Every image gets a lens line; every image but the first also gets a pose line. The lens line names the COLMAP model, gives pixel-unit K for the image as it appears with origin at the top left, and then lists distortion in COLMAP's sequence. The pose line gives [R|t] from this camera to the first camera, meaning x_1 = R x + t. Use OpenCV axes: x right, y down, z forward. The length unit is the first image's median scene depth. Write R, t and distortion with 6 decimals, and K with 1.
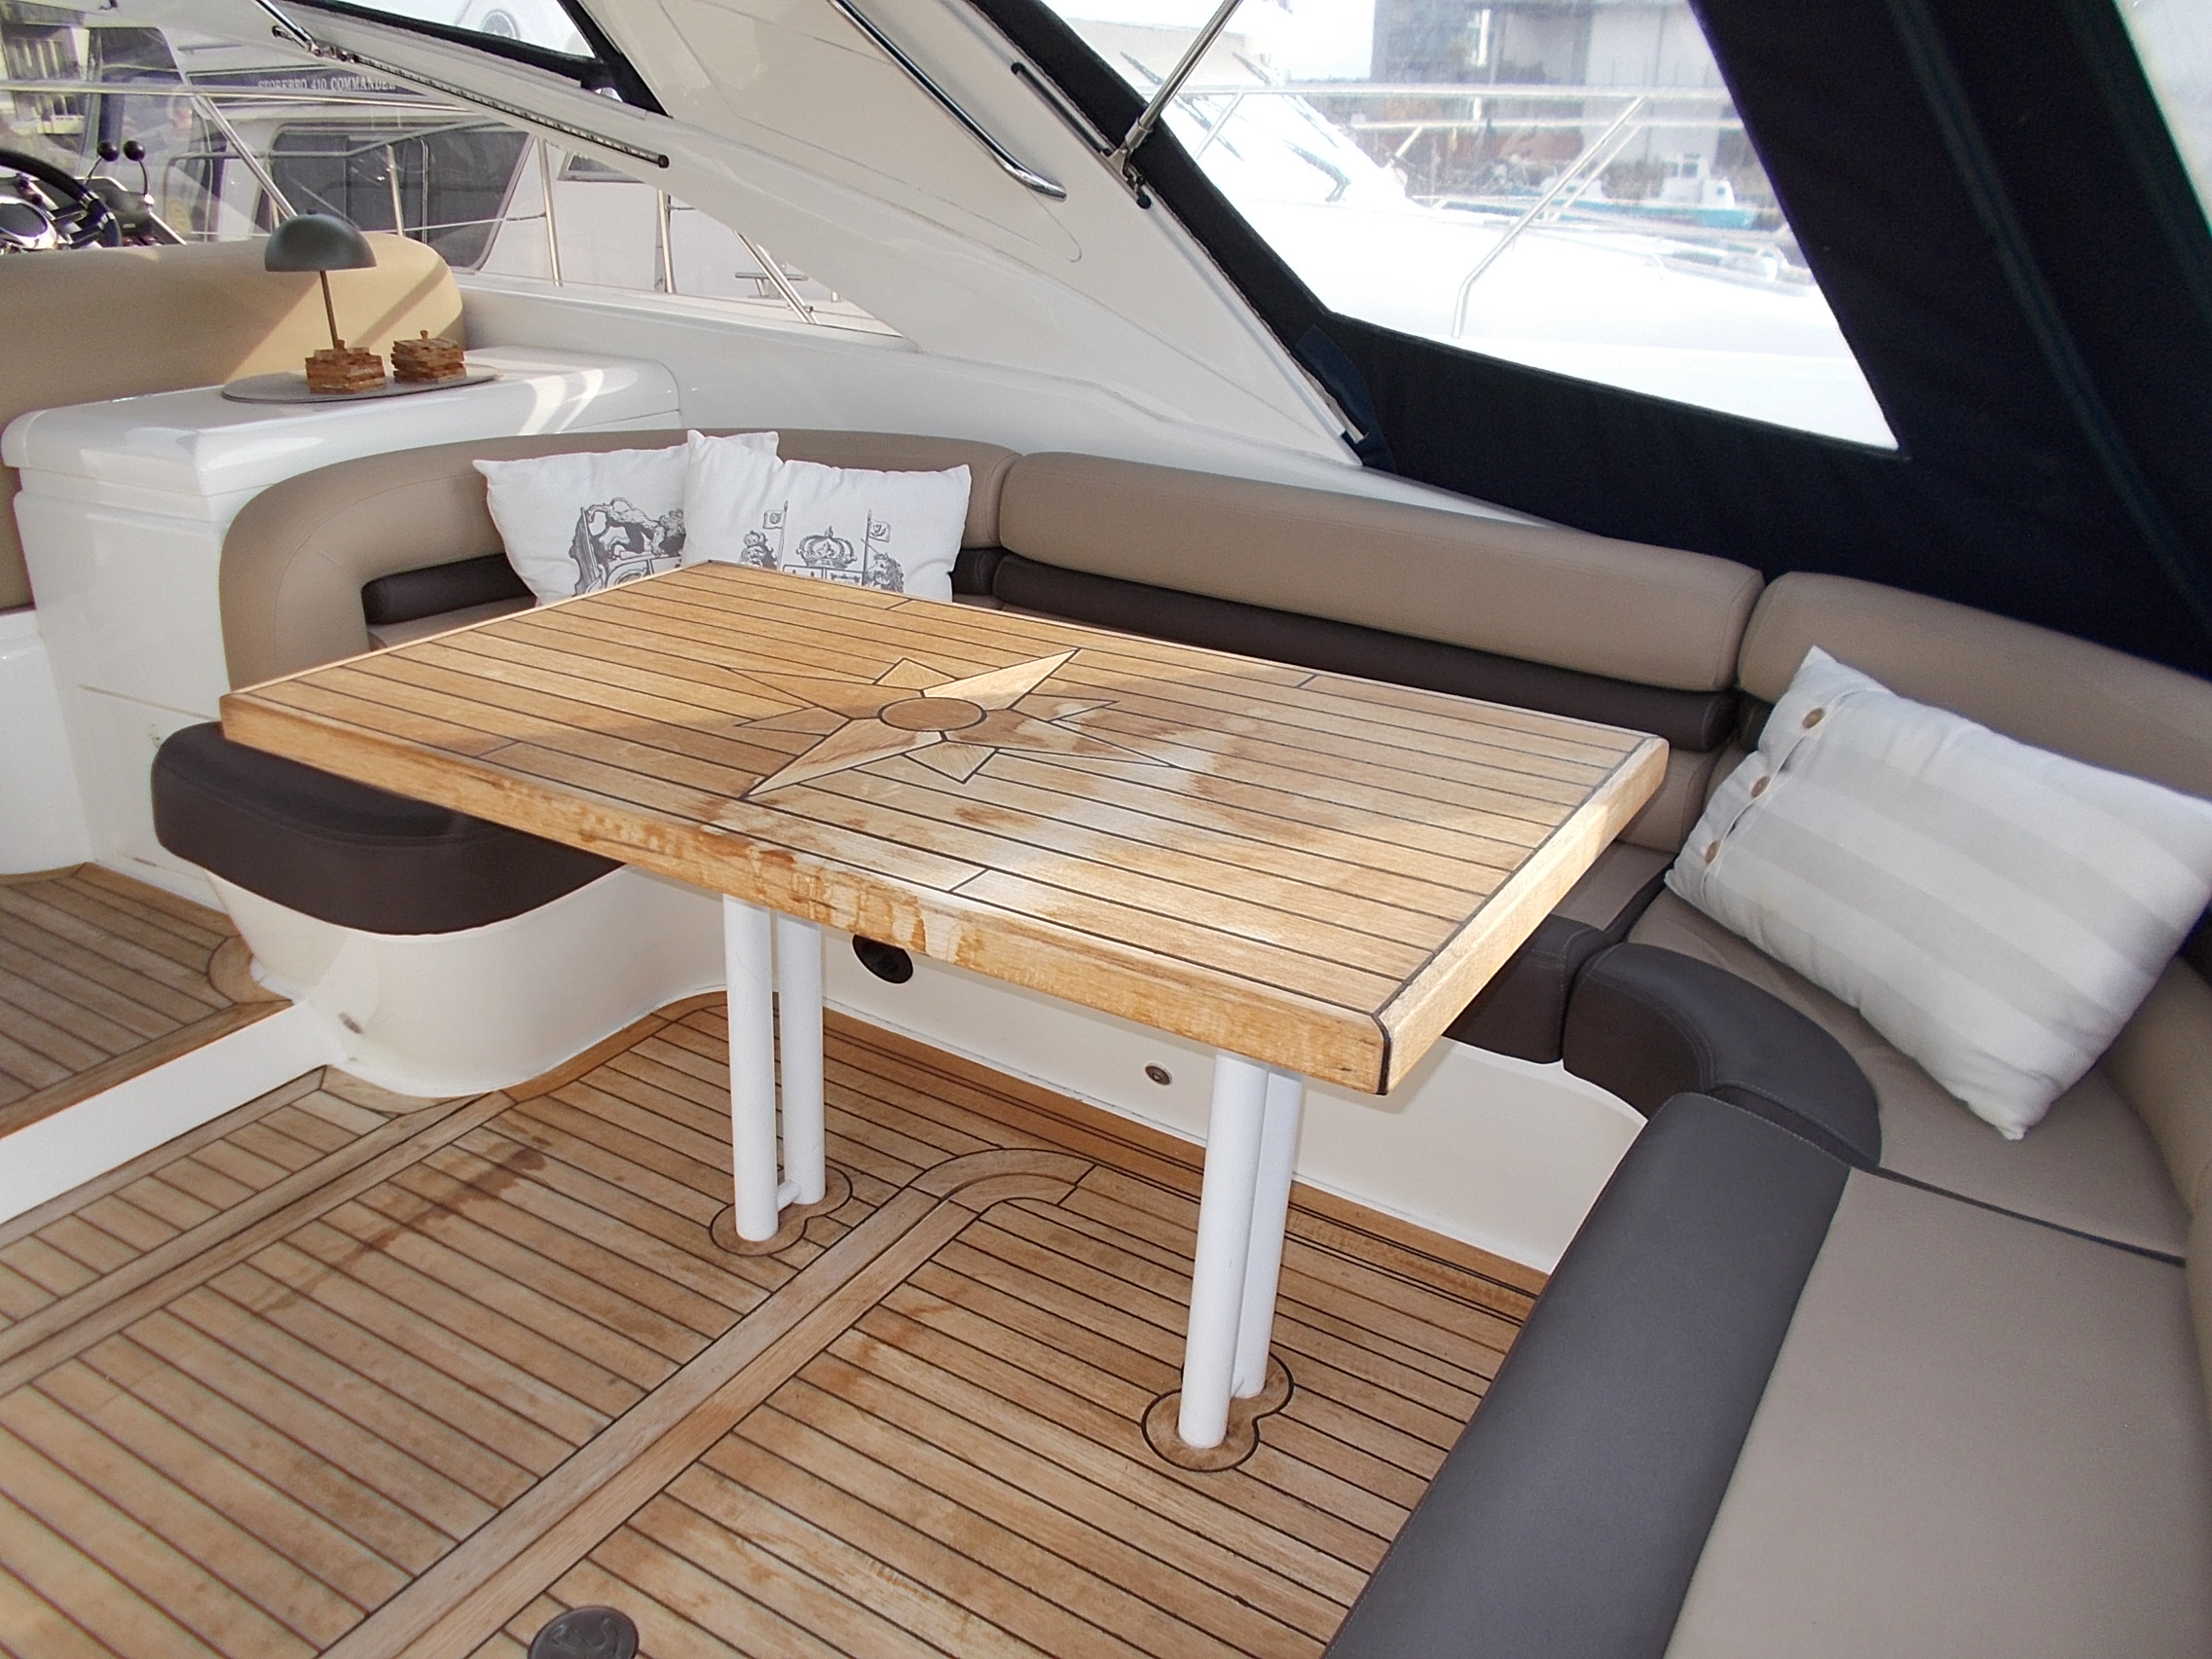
lens RADIAL K [[1686.5, 0, 1094.3], [0, 1686.5, 898.8], [0, 0, 1]] dist [-0.024235, 0.004508]
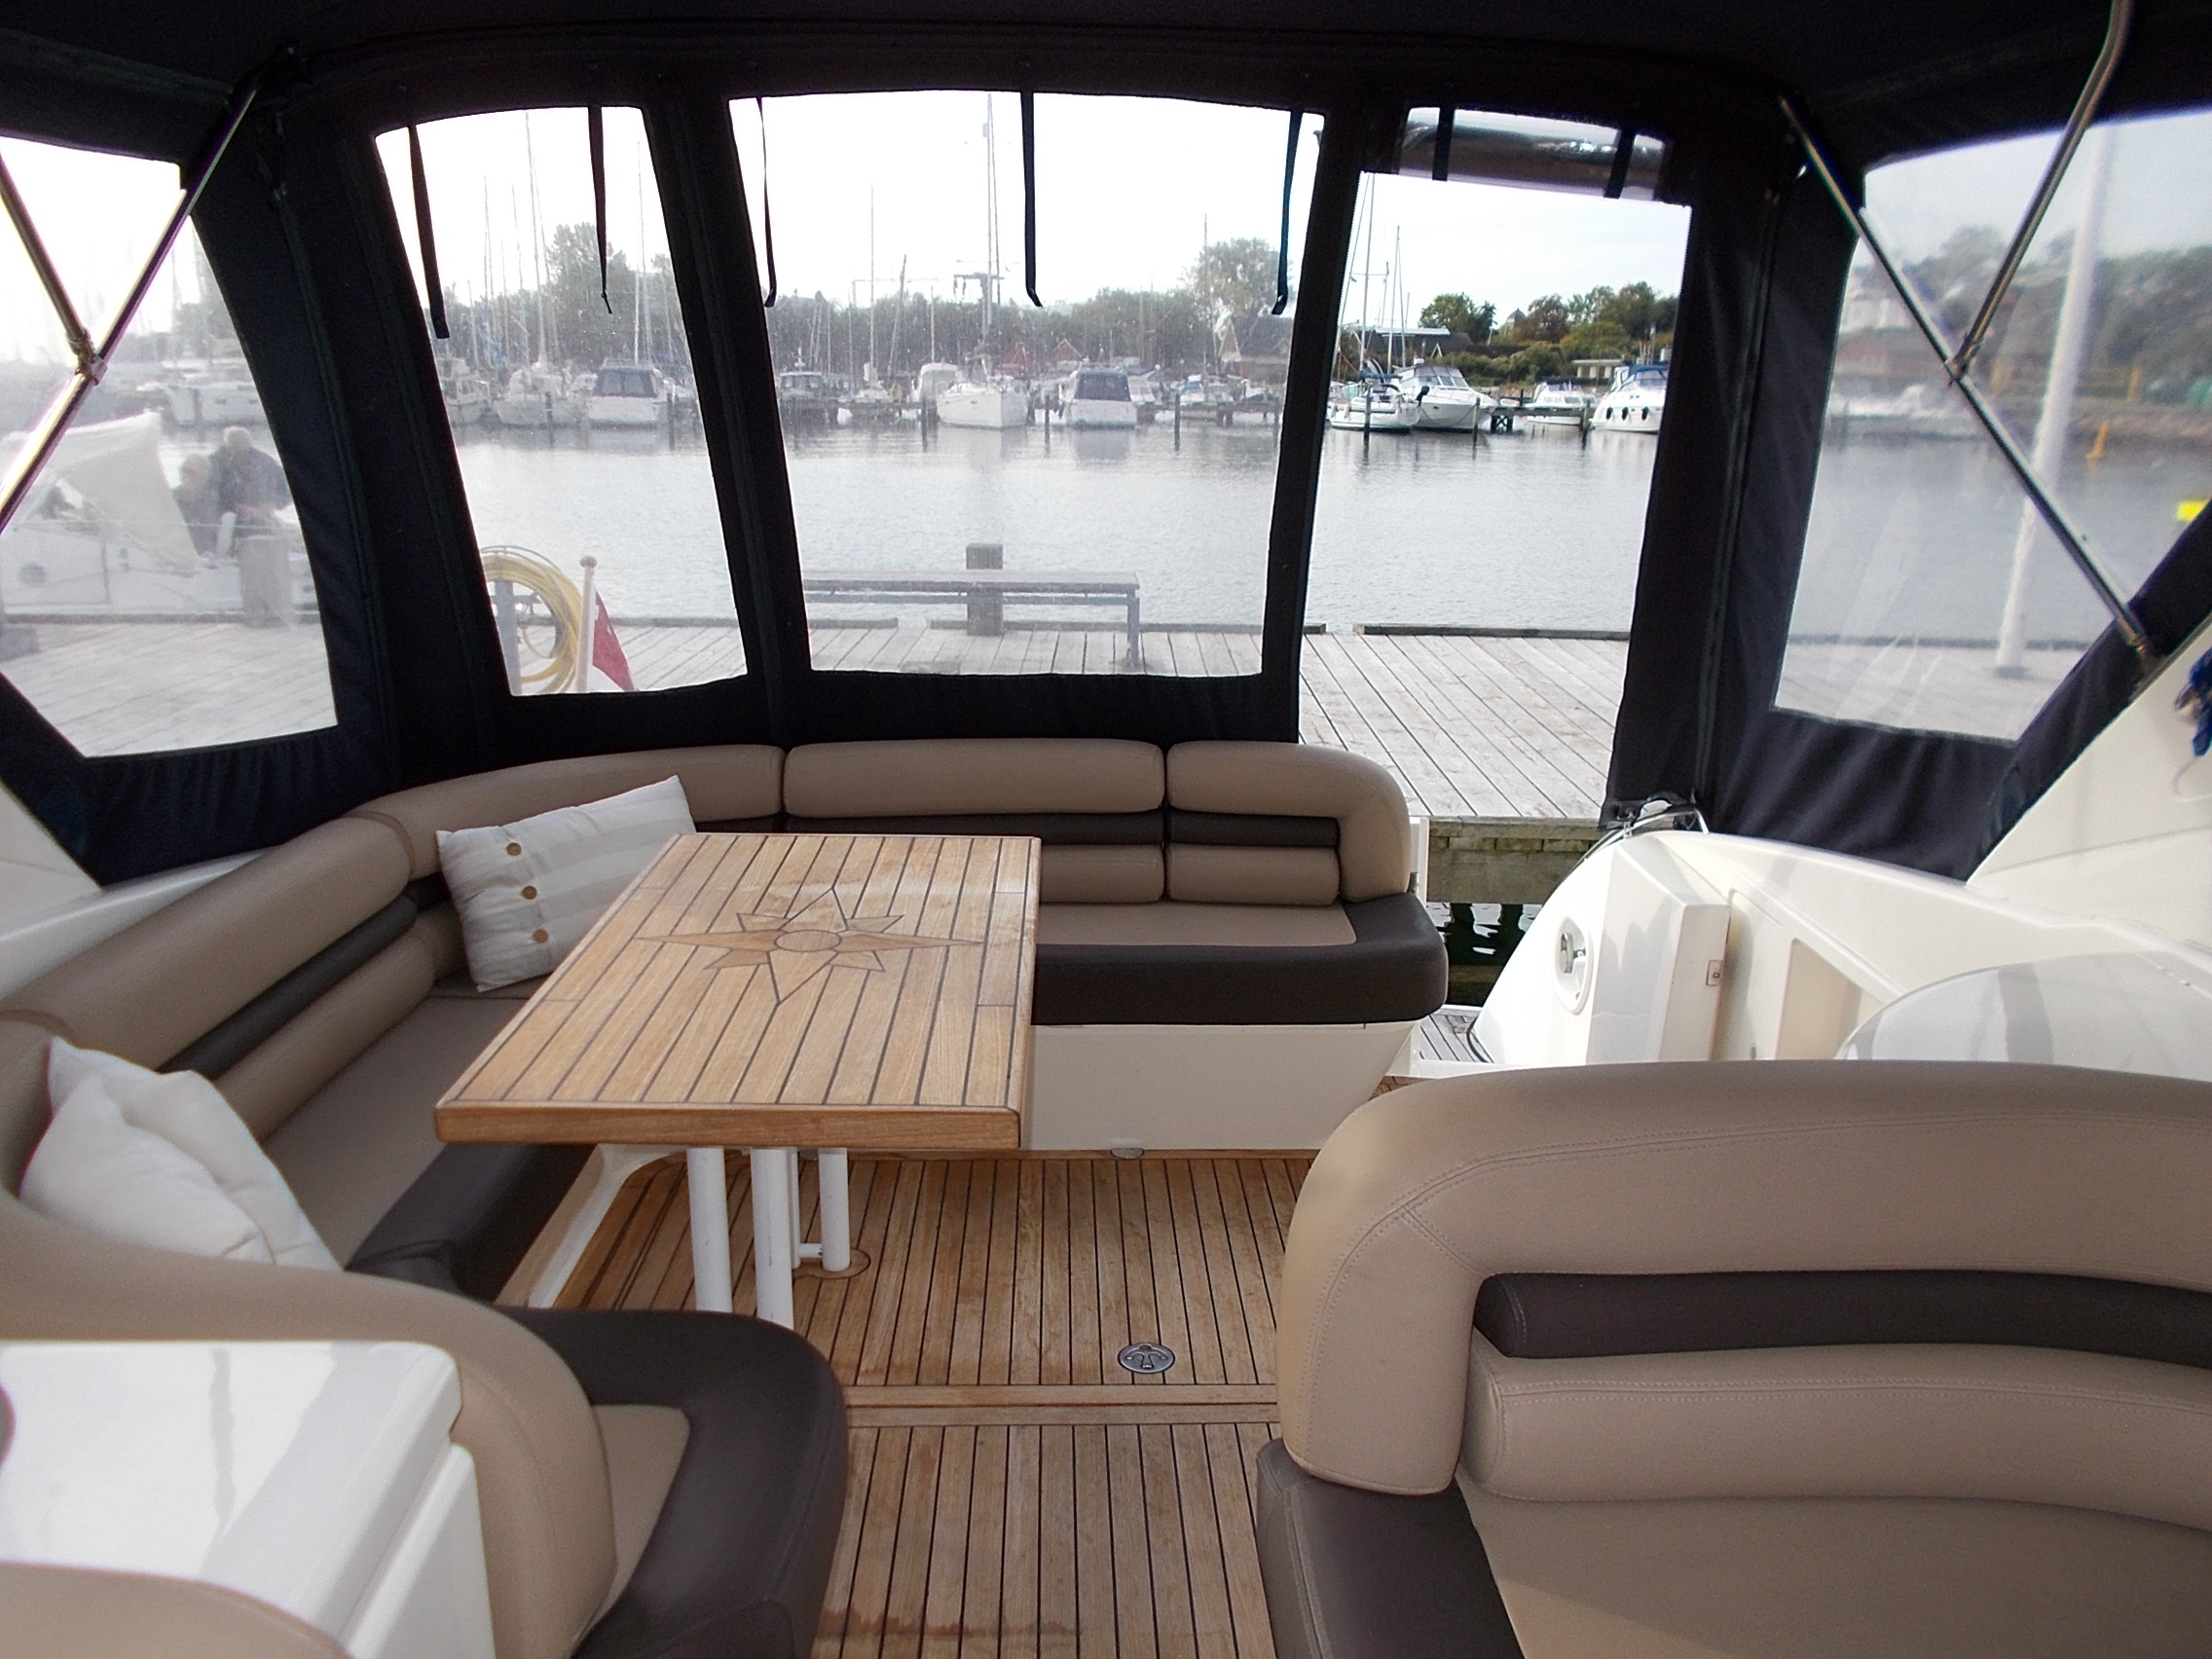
lens RADIAL K [[1673.4, 0, 1056.7], [0, 1673.4, 833.4], [0, 0, 1]] dist [-0.003007, -0.001951]
pose [[-0.518406, -0.245669, 0.819086, -1.380367], [0.339437, 0.820036, 0.460786, -0.778374], [-0.784881, 0.516903, -0.341723, 1.196132]]
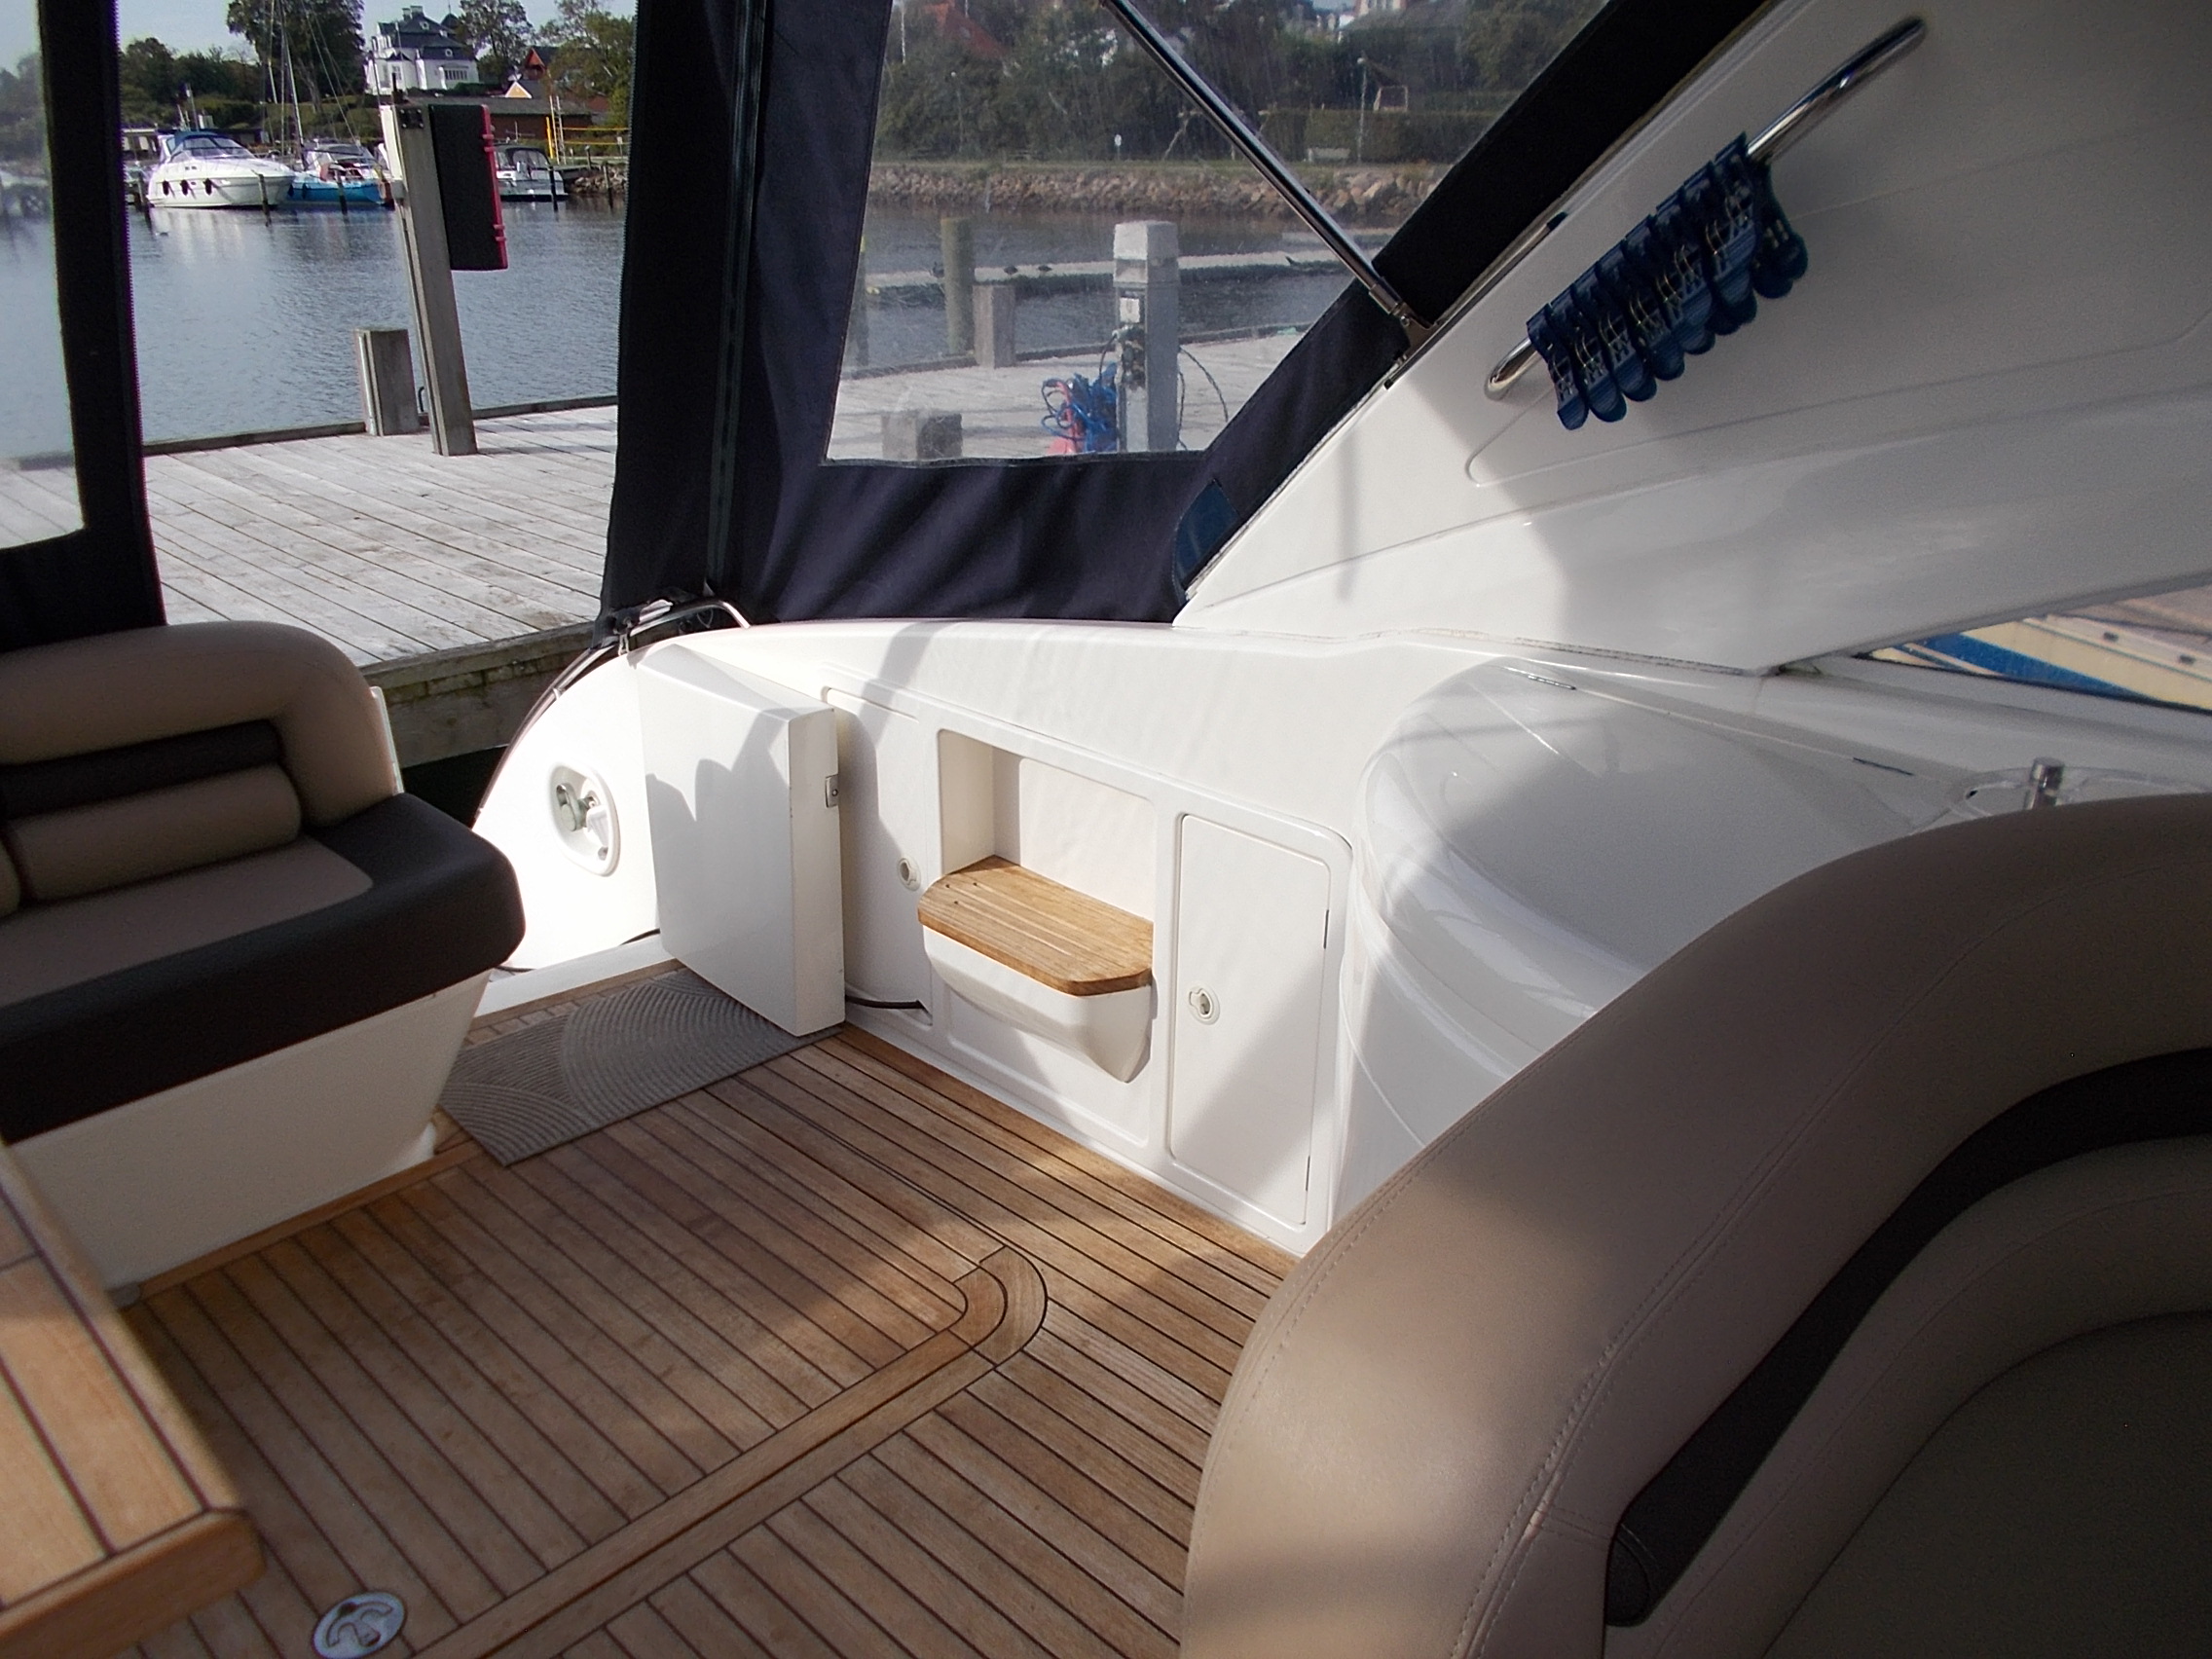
lens RADIAL K [[1673.4, 0, 1056.7], [0, 1673.4, 833.4], [0, 0, 1]] dist [-0.003007, -0.001951]
pose [[-0.969331, -0.098759, 0.225043, -0.840526], [0.098137, 0.683980, 0.722869, -0.621854], [-0.225314, 0.722785, -0.653311, 1.063296]]
